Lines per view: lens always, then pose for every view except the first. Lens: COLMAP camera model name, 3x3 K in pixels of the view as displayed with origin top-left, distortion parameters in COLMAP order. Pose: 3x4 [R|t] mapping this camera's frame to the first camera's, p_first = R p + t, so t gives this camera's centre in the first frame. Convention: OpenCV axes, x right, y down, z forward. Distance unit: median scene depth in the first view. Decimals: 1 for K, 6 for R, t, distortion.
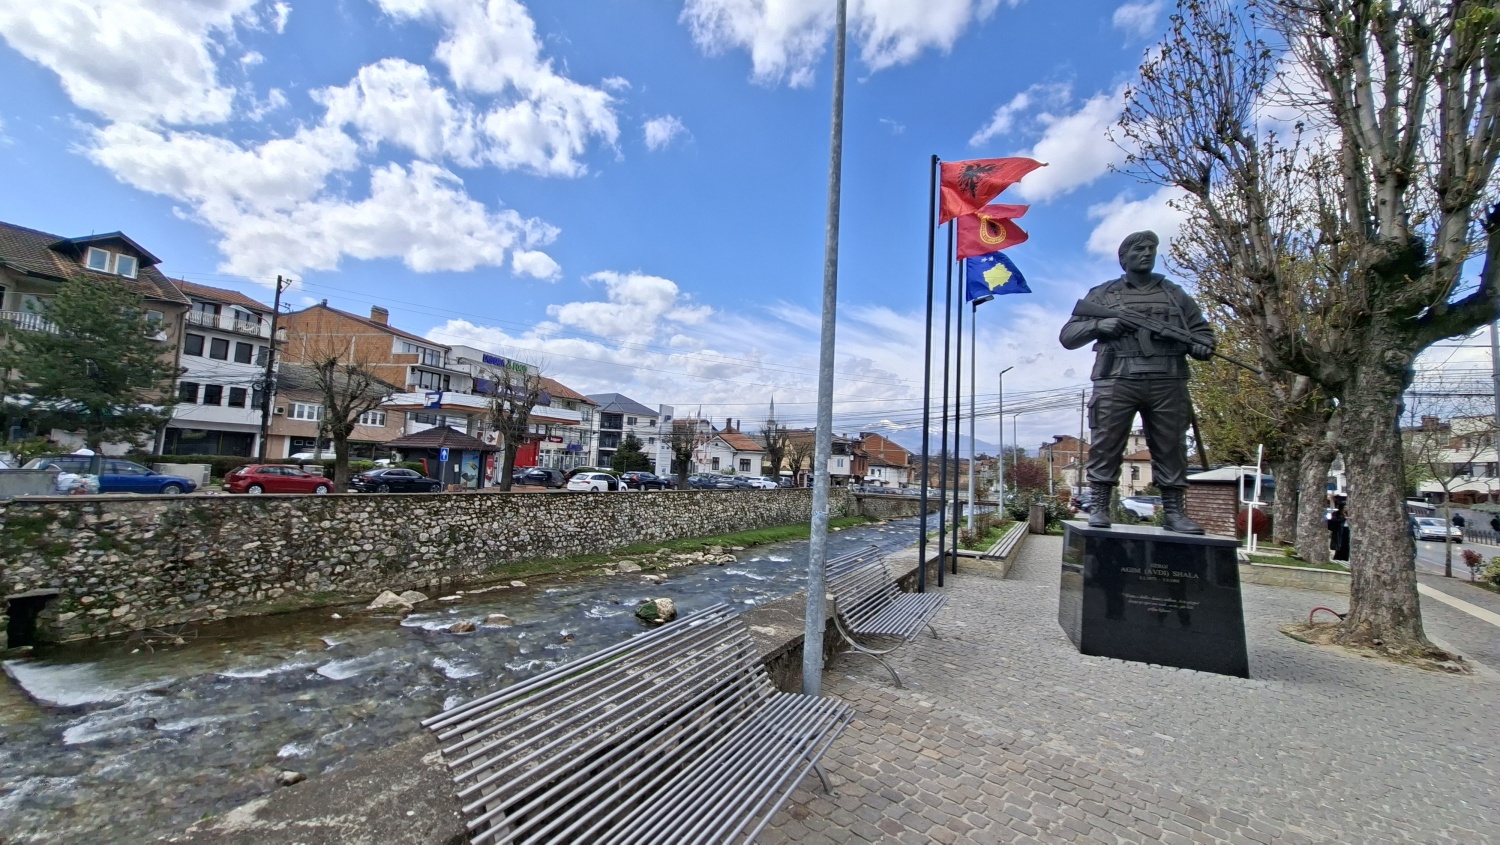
lens RADIAL K [[566.4, 0, 750.0], [0, 566.4, 422.5], [0, 0, 1]] dist [0.011213, -0.000121]
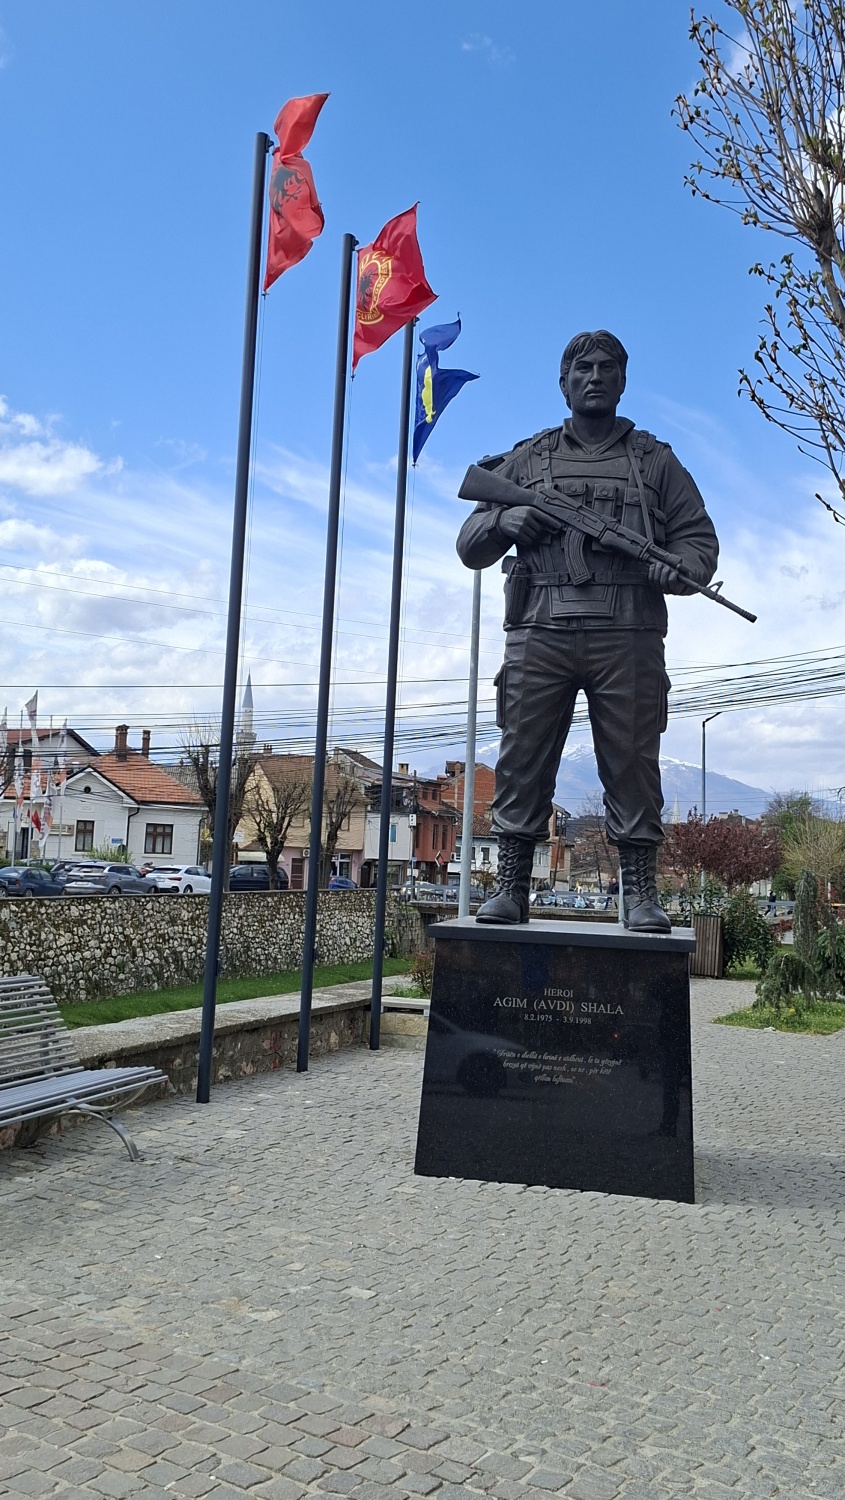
lens RADIAL K [[1360.3, 0, 422.5], [0, 1360.3, 750.0], [0, 0, 1]] dist [0.108264, -0.016178]
pose [[0.989528, 0.003645, 0.144296, 0.172334], [-0.004675, 0.999966, 0.006798, 0.010465], [-0.144266, -0.007401, 0.989511, -0.080800]]
